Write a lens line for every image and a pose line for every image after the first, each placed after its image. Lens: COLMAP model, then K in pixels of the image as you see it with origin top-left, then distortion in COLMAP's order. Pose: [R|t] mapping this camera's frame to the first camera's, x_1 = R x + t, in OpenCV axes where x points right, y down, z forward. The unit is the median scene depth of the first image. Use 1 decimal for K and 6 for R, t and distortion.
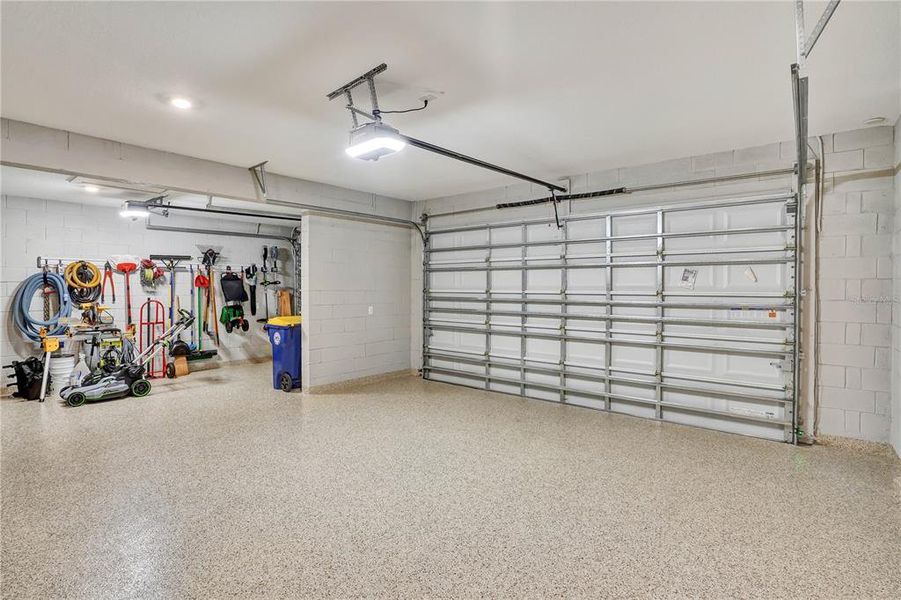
lens RADIAL K [[428.5, 0, 455.8], [0, 428.5, 293.2], [0, 0, 1]] dist [-0.030095, -0.000647]
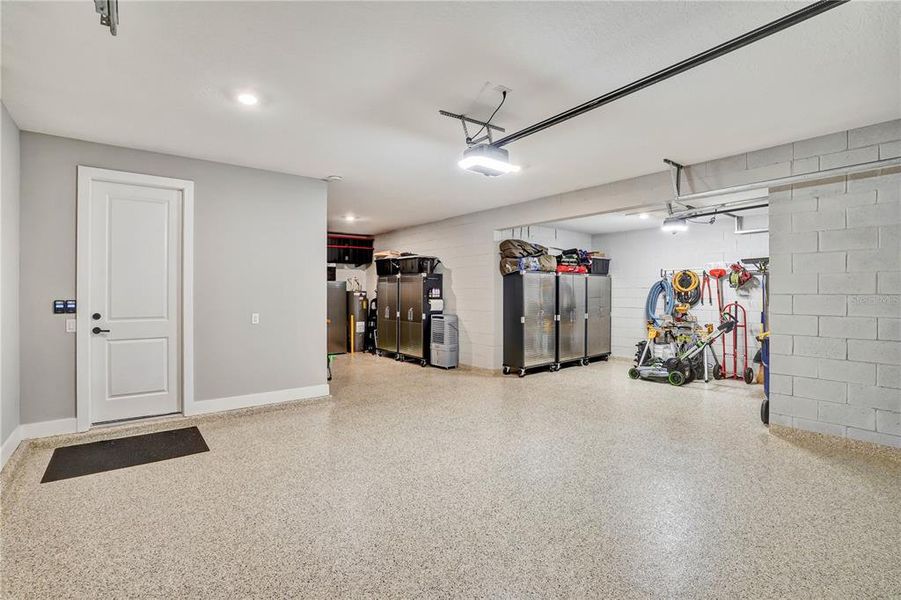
lens RADIAL K [[428.5, 0, 455.8], [0, 428.5, 293.2], [0, 0, 1]] dist [-0.030095, -0.000647]
pose [[-0.200869, -0.005250, -0.979604, 0.466780], [-0.007074, 0.999967, -0.003909, 0.000470], [0.979593, 0.006145, -0.200899, 0.577521]]
